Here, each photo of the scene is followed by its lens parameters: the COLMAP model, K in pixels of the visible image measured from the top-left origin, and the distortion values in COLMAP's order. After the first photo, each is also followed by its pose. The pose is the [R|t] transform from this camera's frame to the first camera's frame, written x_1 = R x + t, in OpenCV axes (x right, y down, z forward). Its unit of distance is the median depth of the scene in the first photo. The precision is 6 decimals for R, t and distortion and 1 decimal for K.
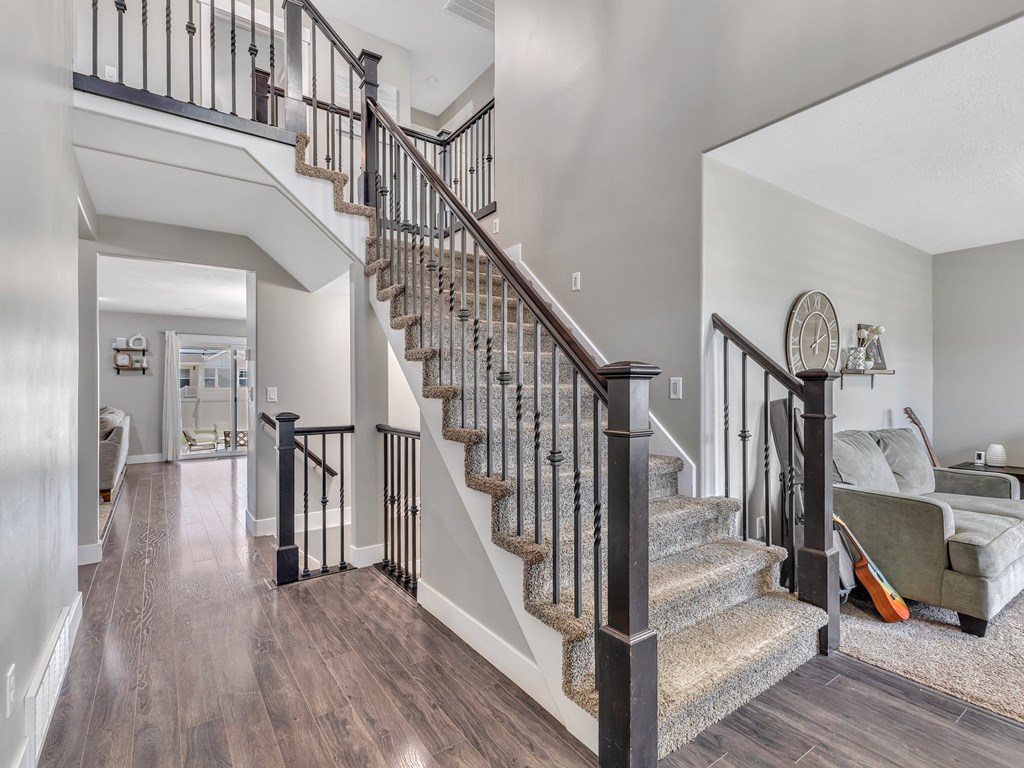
lens RADIAL K [[499.5, 0, 514.5], [0, 499.5, 386.5], [0, 0, 1]] dist [0.005139, 0.001474]
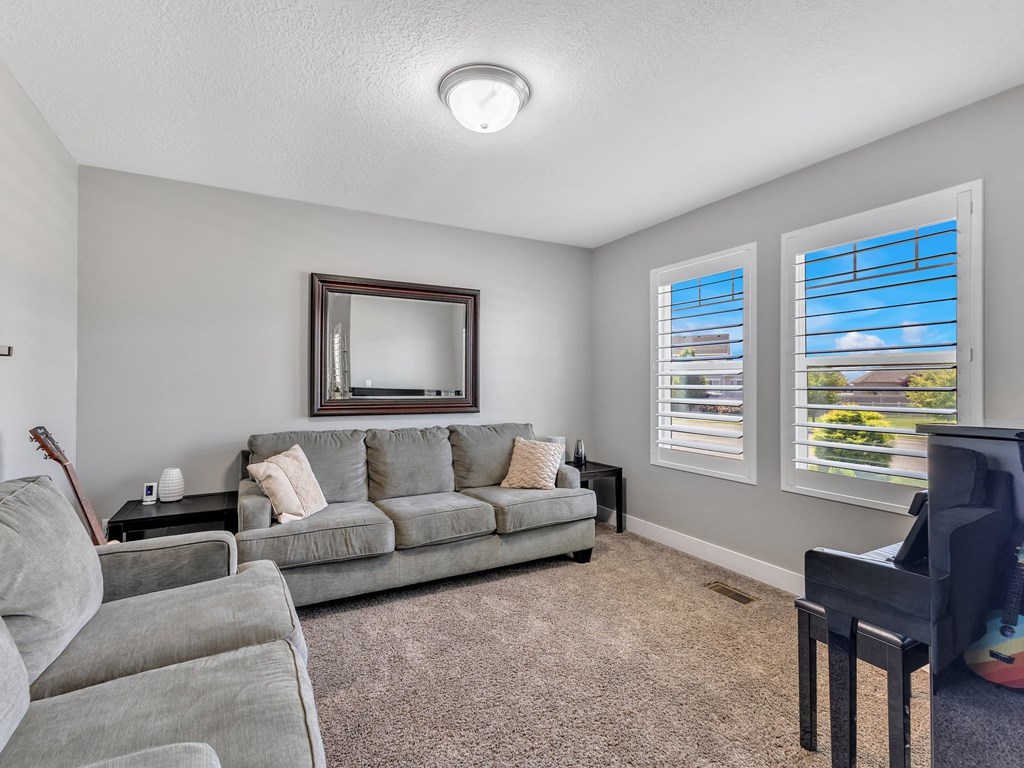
lens RADIAL K [[499.5, 0, 514.3], [0, 499.5, 382.8], [0, 0, 1]] dist [0.005139, 0.001474]
pose [[0.120556, 0.006571, 0.992685, 0.354554], [-0.004196, 0.999973, -0.006110, -0.000479], [-0.992698, -0.003429, 0.120580, 0.481579]]
